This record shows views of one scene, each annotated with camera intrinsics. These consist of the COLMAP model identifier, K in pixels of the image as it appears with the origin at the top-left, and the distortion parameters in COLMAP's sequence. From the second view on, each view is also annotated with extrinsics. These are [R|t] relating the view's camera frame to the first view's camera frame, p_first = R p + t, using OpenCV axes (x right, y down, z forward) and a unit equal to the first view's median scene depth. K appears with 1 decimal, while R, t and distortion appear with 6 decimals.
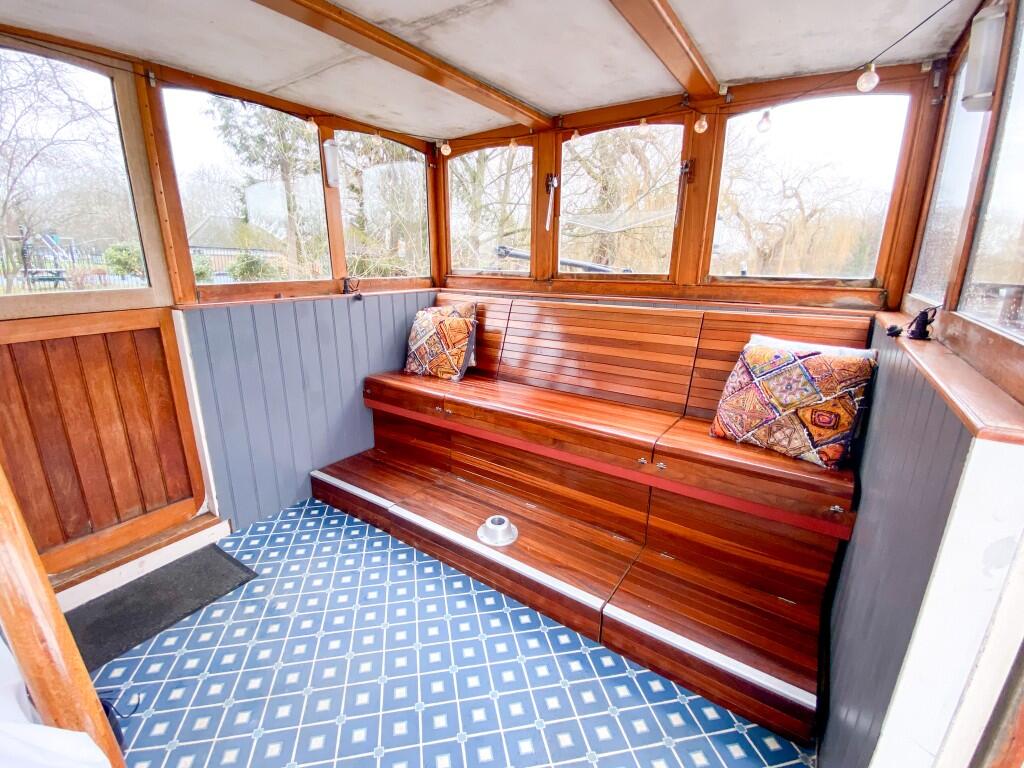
lens RADIAL K [[435.0, 0, 512.0], [0, 435.0, 384.0], [0, 0, 1]] dist [-0.003056, -0.011320]
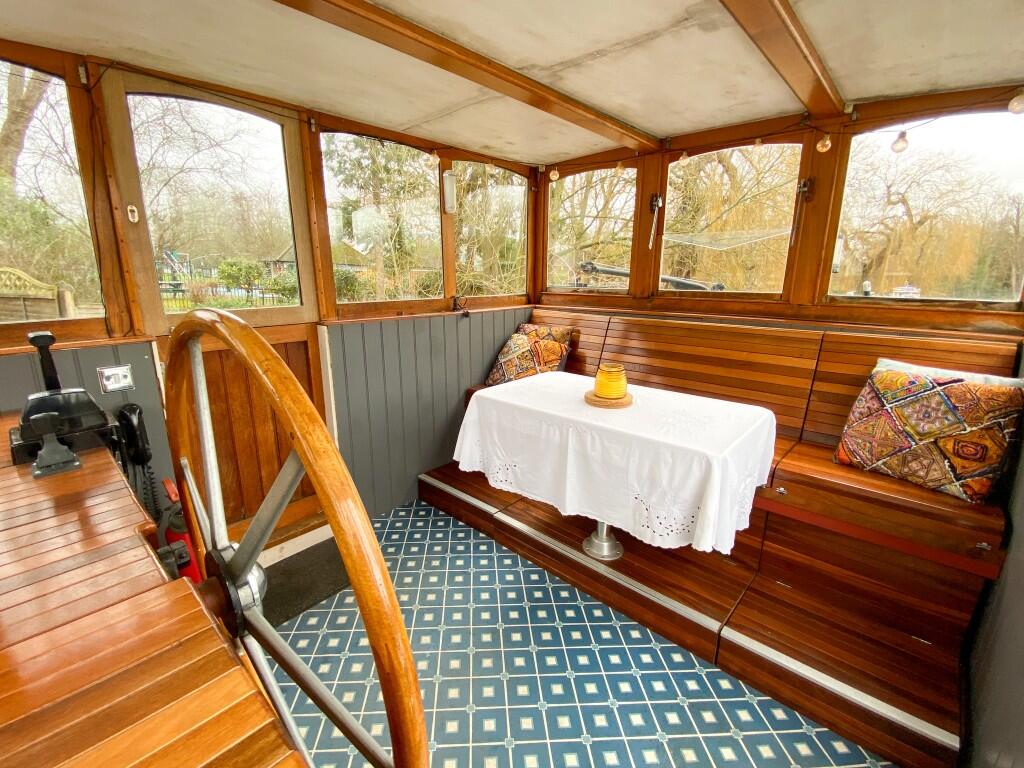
lens RADIAL K [[439.2, 0, 512.0], [0, 439.2, 384.0], [0, 0, 1]] dist [0.002743, -0.014232]
pose [[0.989716, 0.029742, -0.139920, -0.113772], [-0.033484, 0.999140, -0.024465, -0.006478], [0.139072, 0.028899, 0.989861, -0.064784]]
